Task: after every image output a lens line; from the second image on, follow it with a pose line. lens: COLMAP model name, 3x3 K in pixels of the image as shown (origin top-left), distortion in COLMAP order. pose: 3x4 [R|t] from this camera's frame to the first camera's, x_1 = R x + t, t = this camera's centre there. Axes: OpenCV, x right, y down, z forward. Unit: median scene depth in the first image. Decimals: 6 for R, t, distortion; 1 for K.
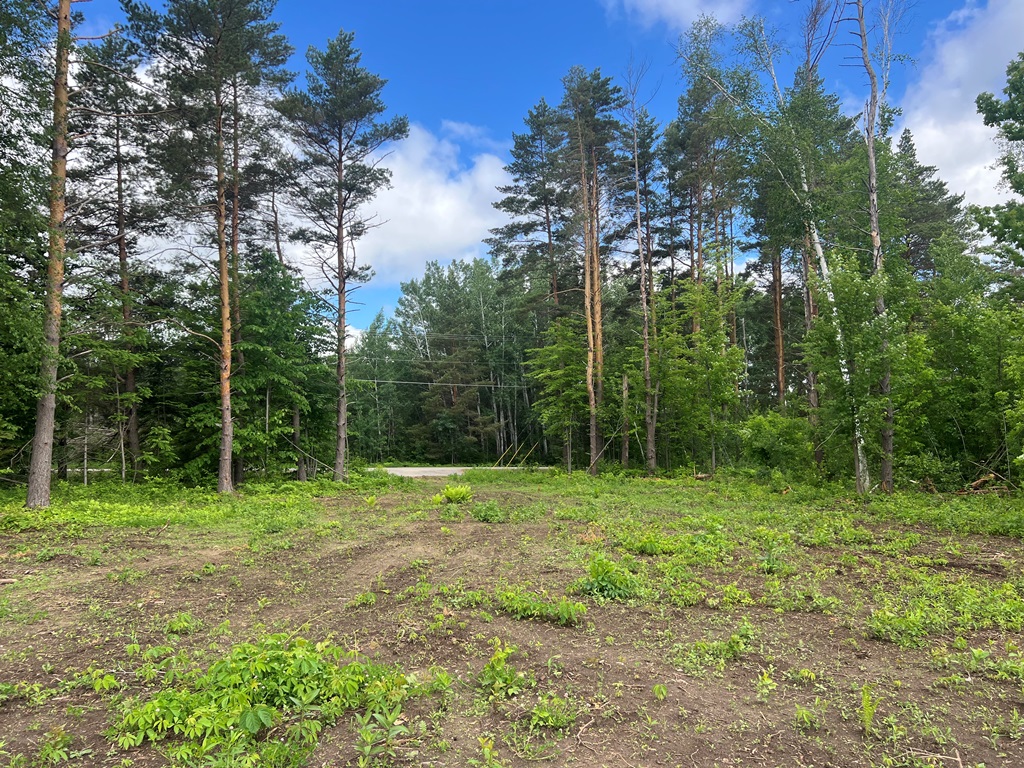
lens RADIAL K [[741.6, 0, 510.7], [0, 741.6, 384.7], [0, 0, 1]] dist [0.075585, -0.082397]
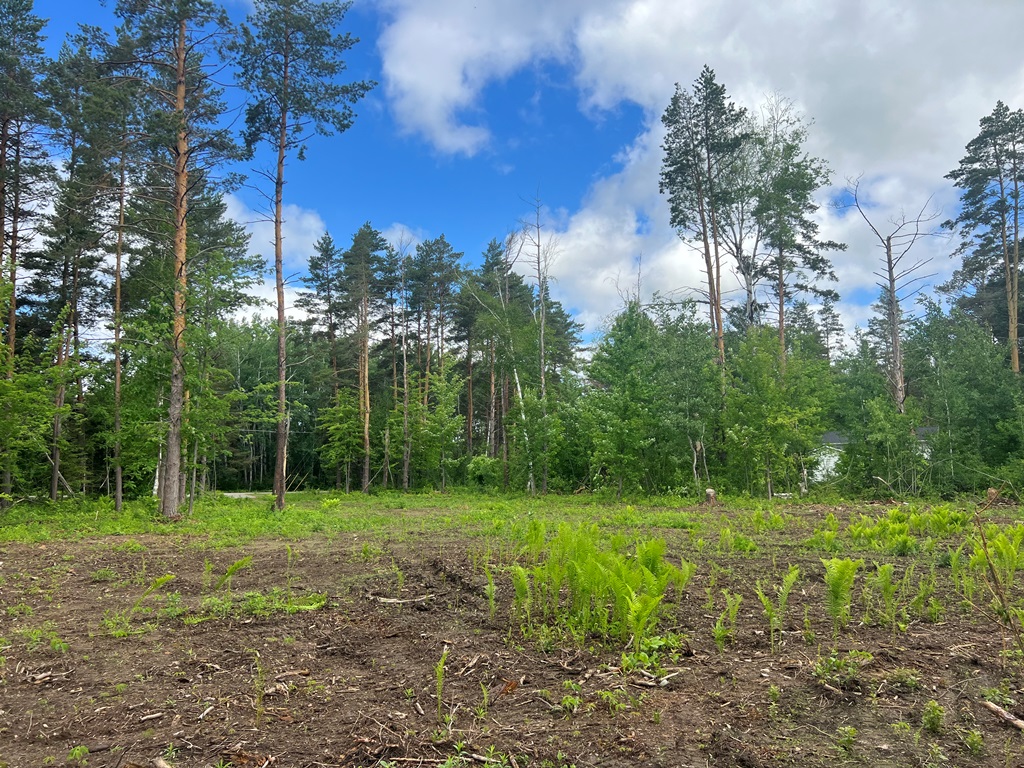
lens RADIAL K [[741.6, 0, 510.7], [0, 741.6, 384.7], [0, 0, 1]] dist [0.075585, -0.082397]
pose [[0.891678, 0.044279, 0.450499, -0.321708], [-0.028306, 0.998711, -0.042135, -0.046773], [-0.451784, 0.024819, 0.891782, -0.500637]]
